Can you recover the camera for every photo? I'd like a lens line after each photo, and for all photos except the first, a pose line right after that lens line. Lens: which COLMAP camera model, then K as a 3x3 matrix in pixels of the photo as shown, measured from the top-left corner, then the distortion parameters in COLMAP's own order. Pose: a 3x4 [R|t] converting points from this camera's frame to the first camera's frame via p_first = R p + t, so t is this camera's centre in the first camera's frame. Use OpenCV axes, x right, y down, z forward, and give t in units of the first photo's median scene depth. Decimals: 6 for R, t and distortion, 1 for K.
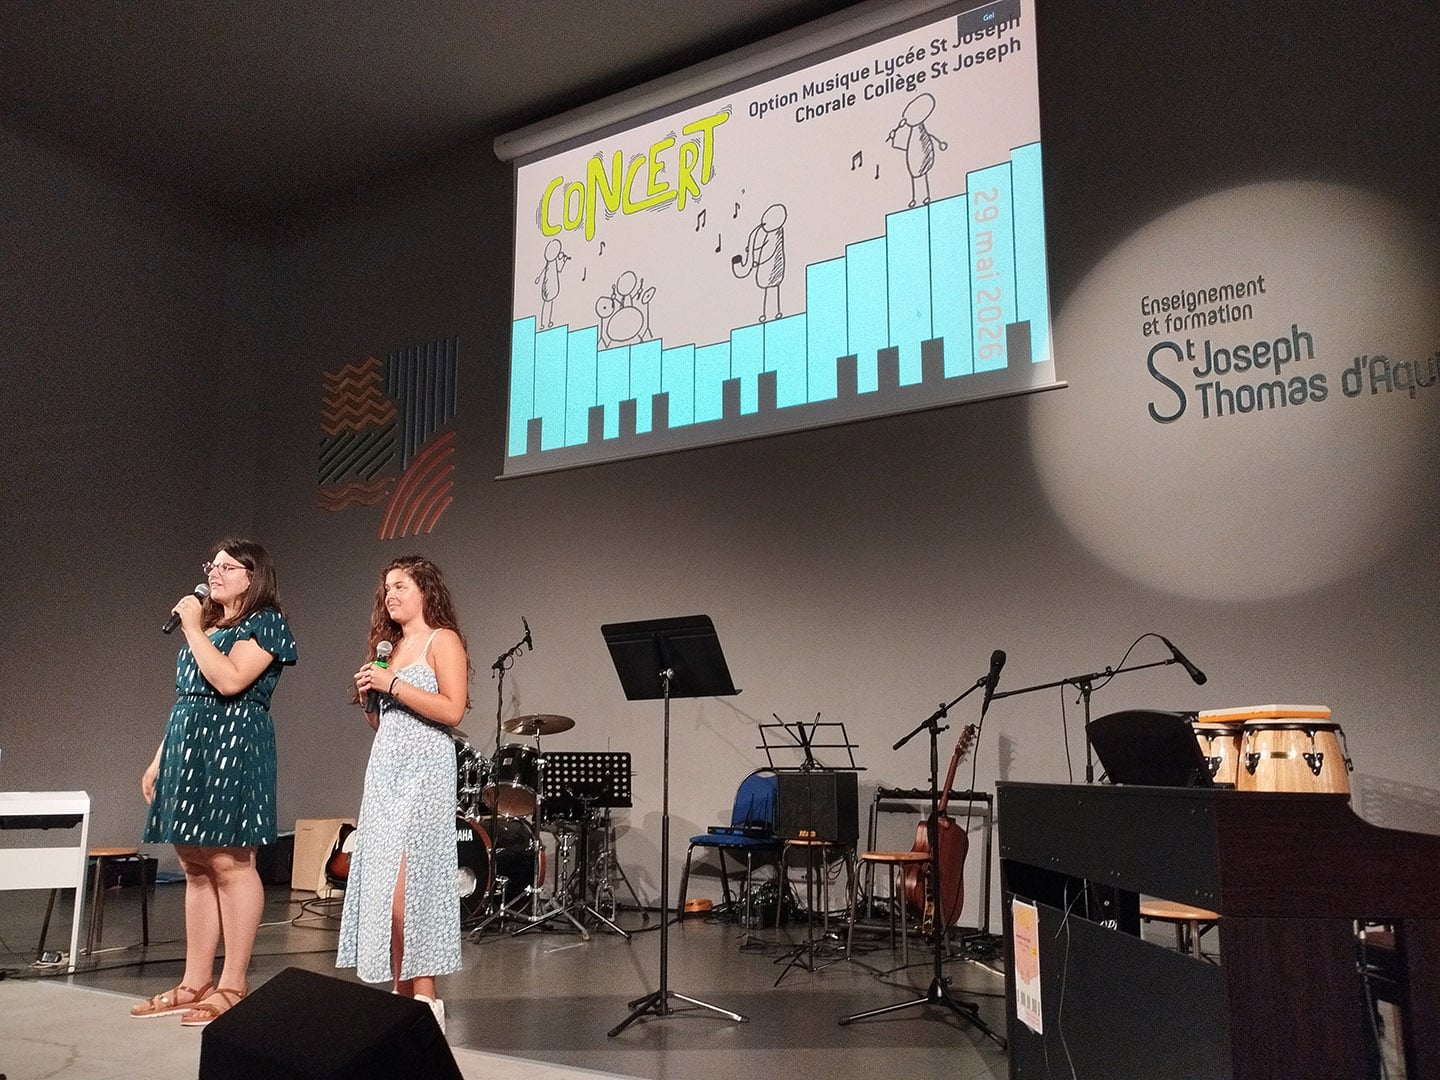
lens RADIAL K [[1209.7, 0, 720.0], [0, 1209.7, 540.0], [0, 0, 1]] dist [0.059838, -0.067109]
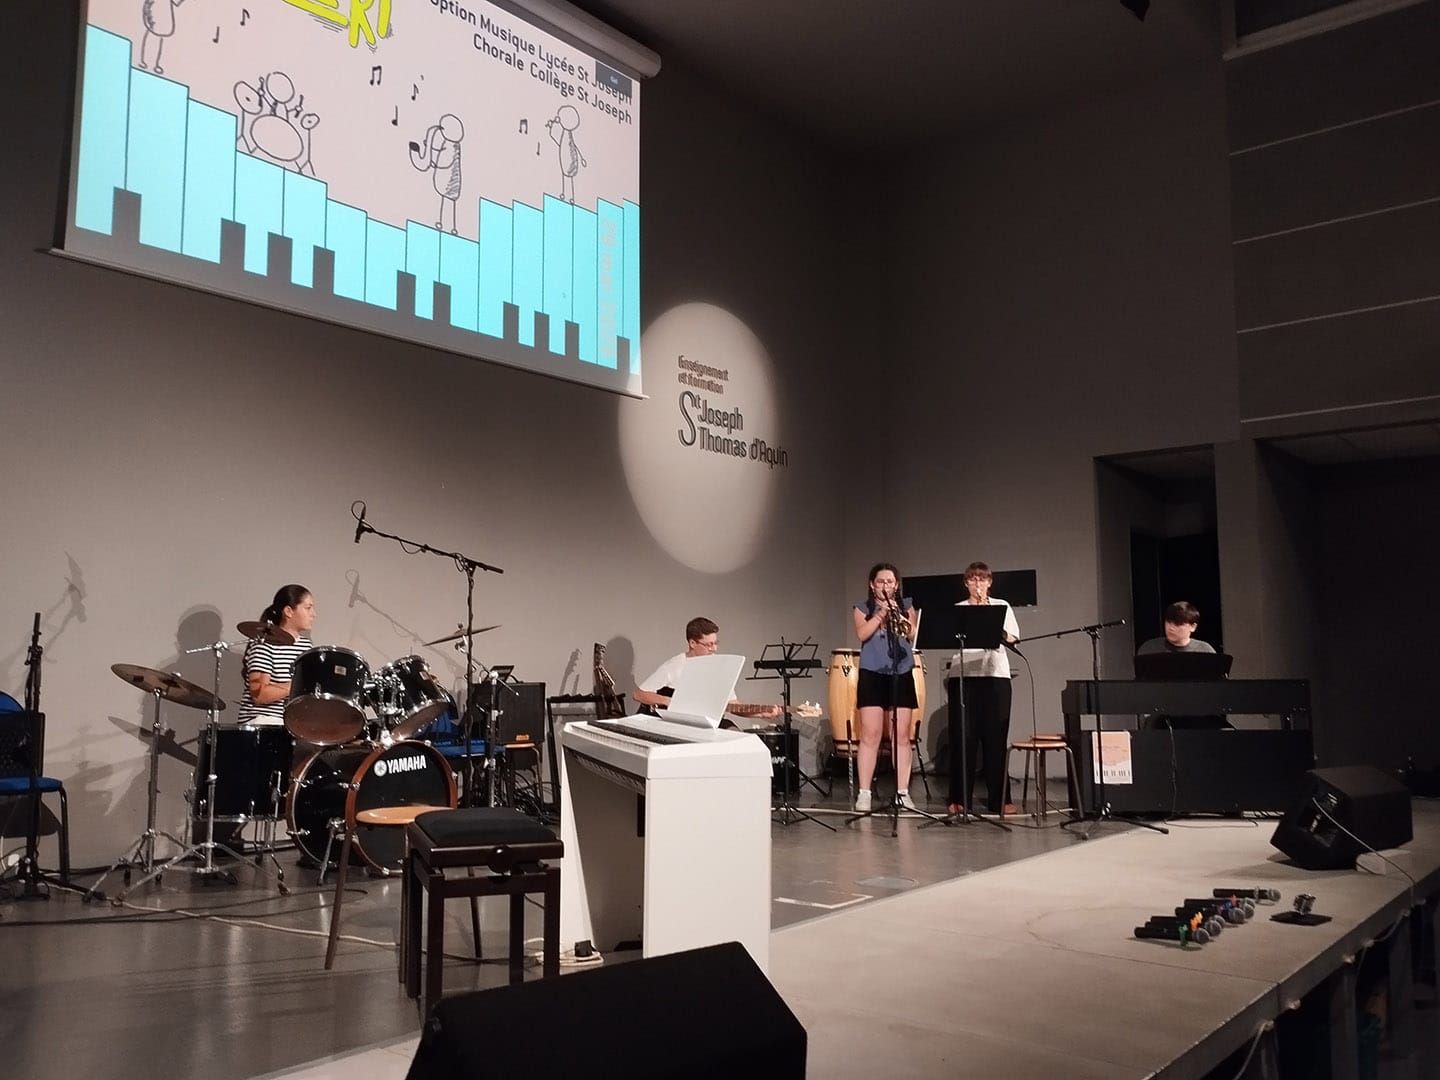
lens RADIAL K [[1216.7, 0, 720.0], [0, 1216.7, 540.0], [0, 0, 1]] dist [0.061049, -0.076698]
pose [[0.116418, 0.101638, 0.987986, -0.933849], [-0.174259, 0.981410, -0.080428, 0.111233], [-0.977794, -0.162802, 0.131965, 0.639379]]
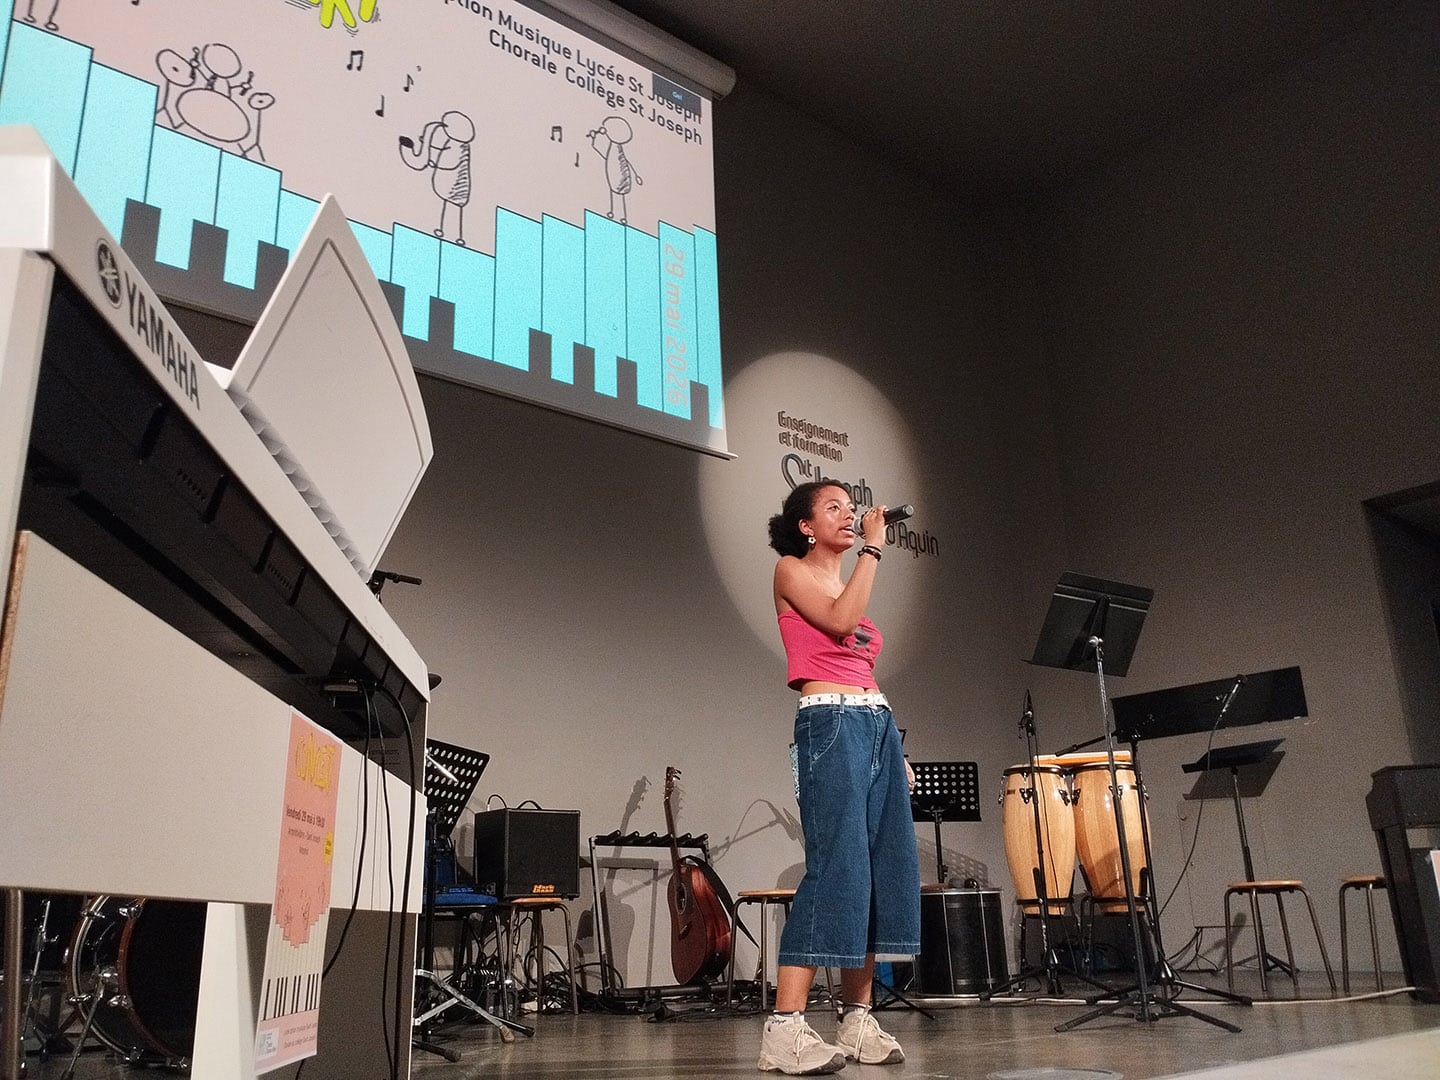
lens RADIAL K [[1213.2, 0, 720.0], [0, 1213.2, 540.0], [0, 0, 1]] dist [0.064130, -0.076531]
pose [[0.302176, 0.278645, 0.911618, -0.603346], [-0.139977, 0.958927, -0.246708, 0.185510], [-0.942919, -0.053056, 0.328768, 0.588934]]
